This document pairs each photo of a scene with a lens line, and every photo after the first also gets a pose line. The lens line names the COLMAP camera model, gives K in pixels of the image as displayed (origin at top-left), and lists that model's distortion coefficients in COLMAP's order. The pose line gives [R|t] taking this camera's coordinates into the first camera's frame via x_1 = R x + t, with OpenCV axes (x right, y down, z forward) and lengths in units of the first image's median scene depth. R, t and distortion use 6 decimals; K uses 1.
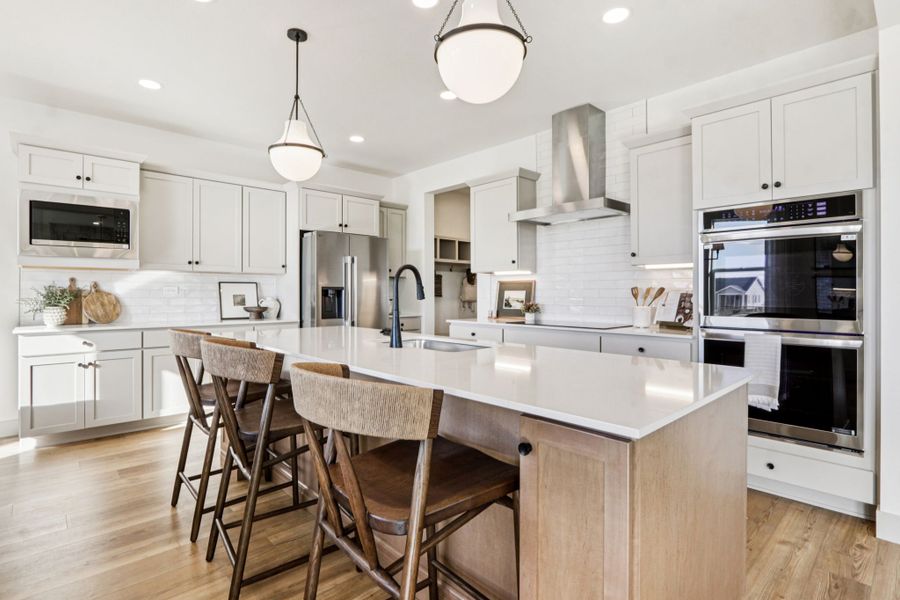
lens RADIAL K [[430.9, 0, 434.3], [0, 430.9, 292.8], [0, 0, 1]] dist [-0.027198, 0.000286]
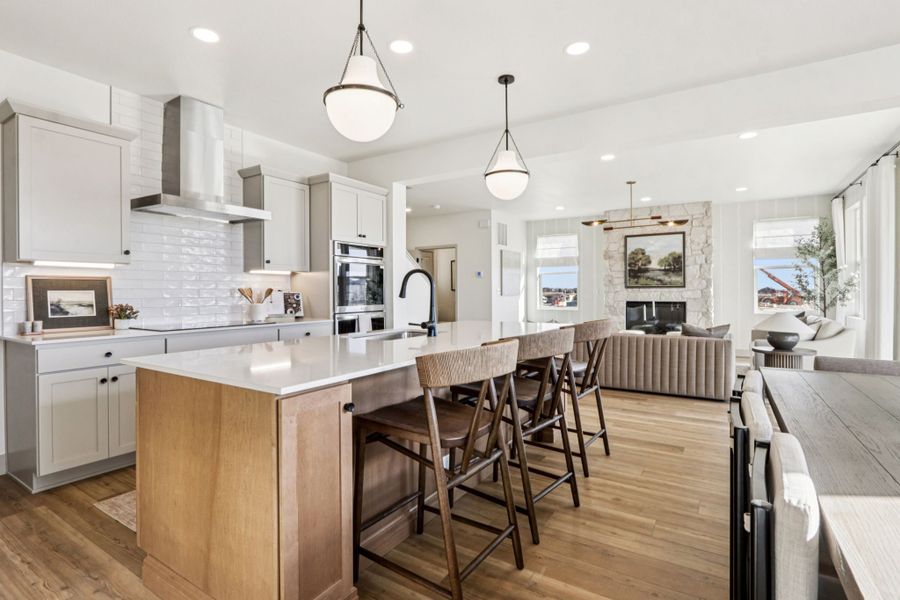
lens RADIAL K [[430.9, 0, 434.3], [0, 430.9, 292.8], [0, 0, 1]] dist [-0.027198, 0.000286]
pose [[-0.250487, -0.000978, 0.968119, -0.668510], [0.003462, 0.999992, 0.001906, -0.000240], [-0.968114, 0.003829, -0.250482, 0.663309]]
